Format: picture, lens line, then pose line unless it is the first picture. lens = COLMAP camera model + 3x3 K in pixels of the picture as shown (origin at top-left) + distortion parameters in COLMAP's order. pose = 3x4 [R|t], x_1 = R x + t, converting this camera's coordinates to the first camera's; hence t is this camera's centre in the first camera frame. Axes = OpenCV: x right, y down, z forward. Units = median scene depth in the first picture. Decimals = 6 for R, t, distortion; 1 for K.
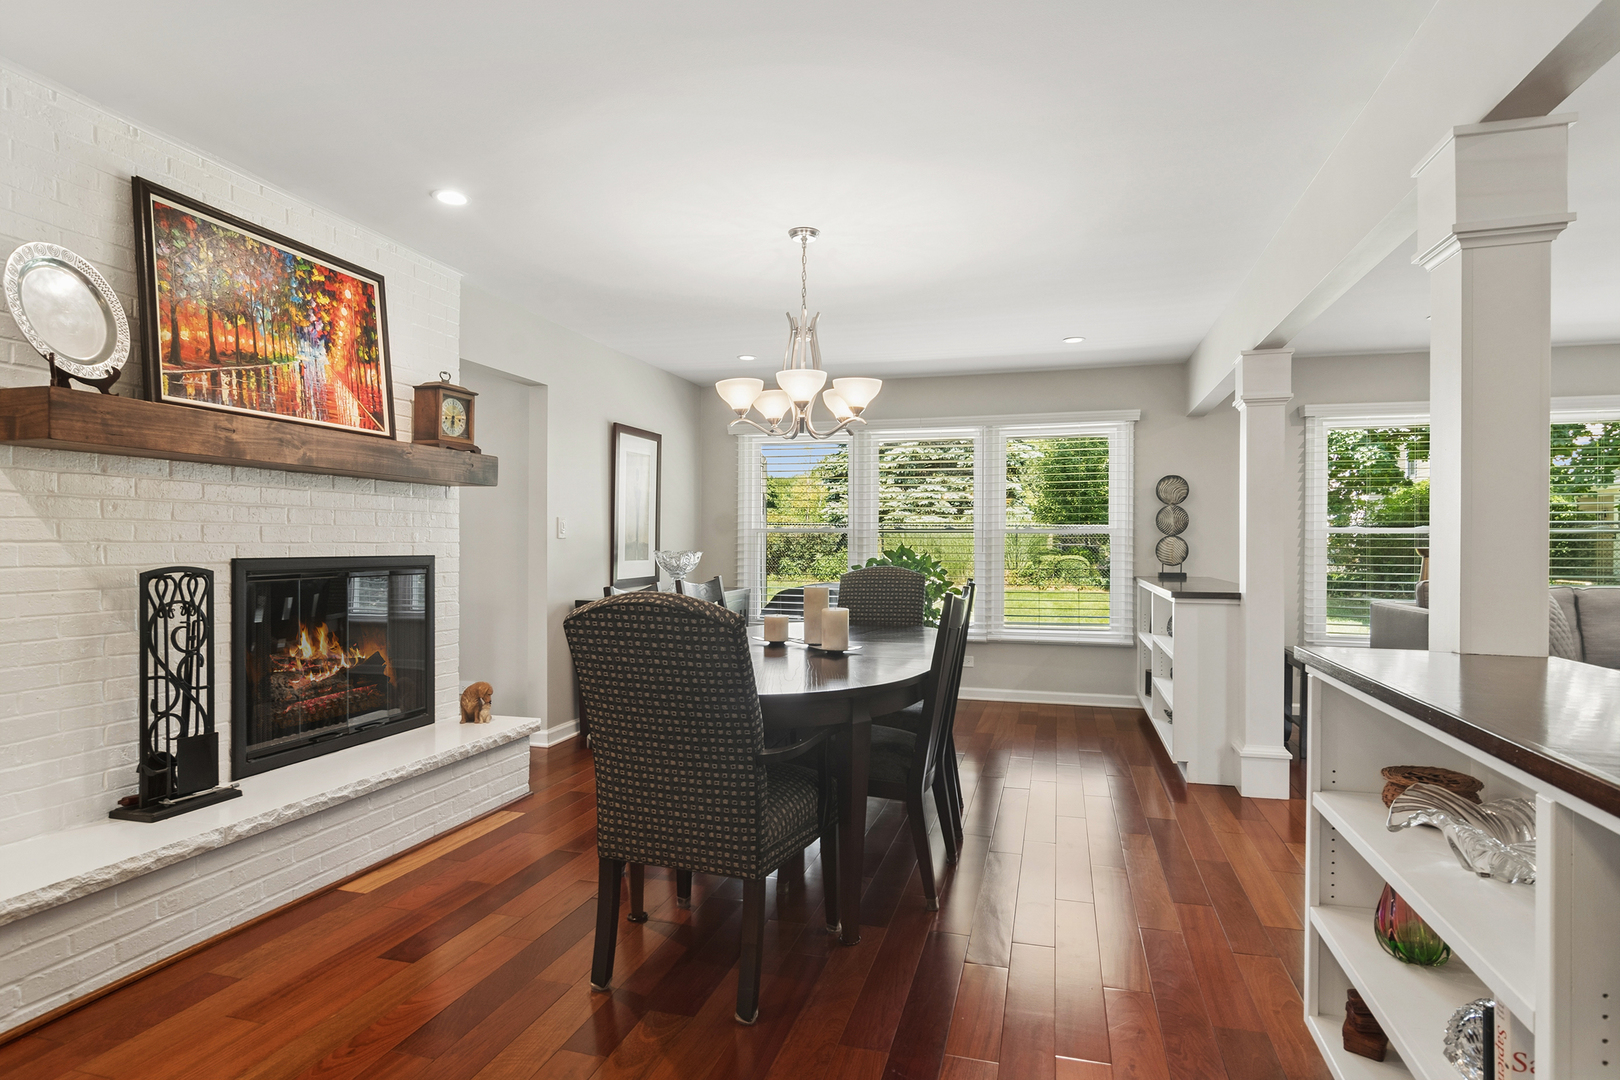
lens RADIAL K [[876.4, 0, 815.2], [0, 876.4, 537.8], [0, 0, 1]] dist [-0.006955, -0.000983]
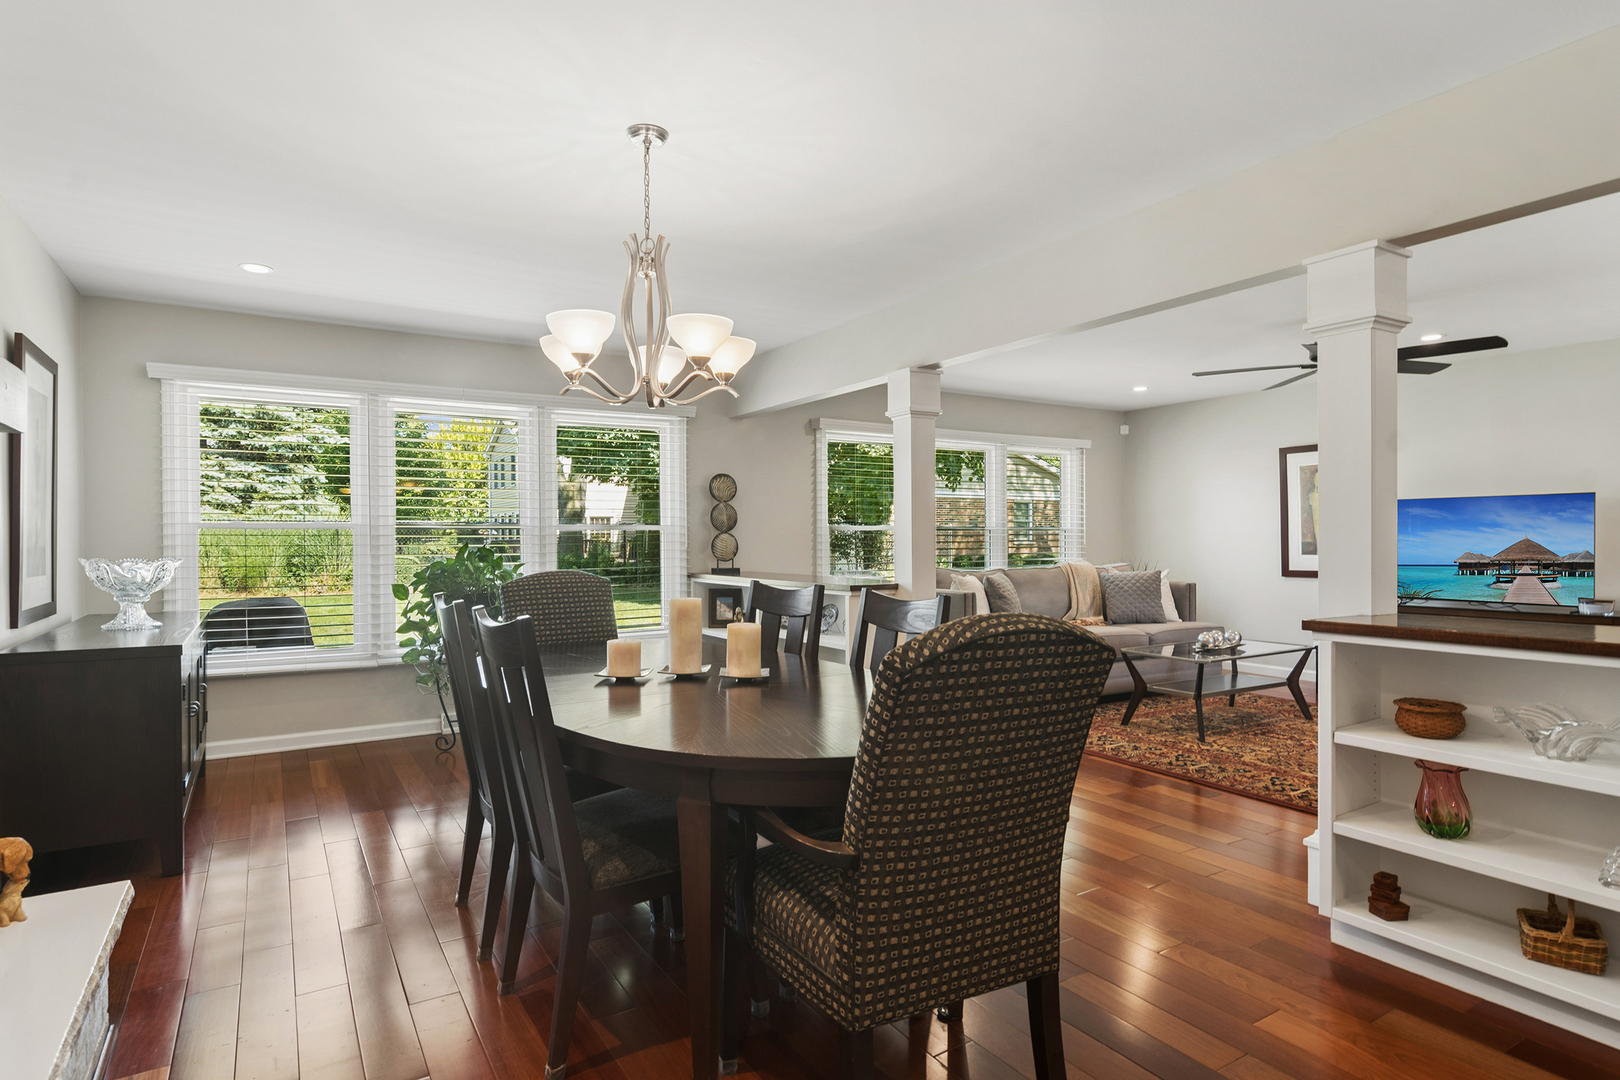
lens RADIAL K [[876.4, 0, 814.6], [0, 876.4, 543.0], [0, 0, 1]] dist [-0.006955, -0.000983]
pose [[0.670965, -0.010447, 0.741416, -0.286714], [0.003390, 0.999934, 0.011022, -0.000864], [-0.741481, -0.004882, 0.670956, 0.229724]]
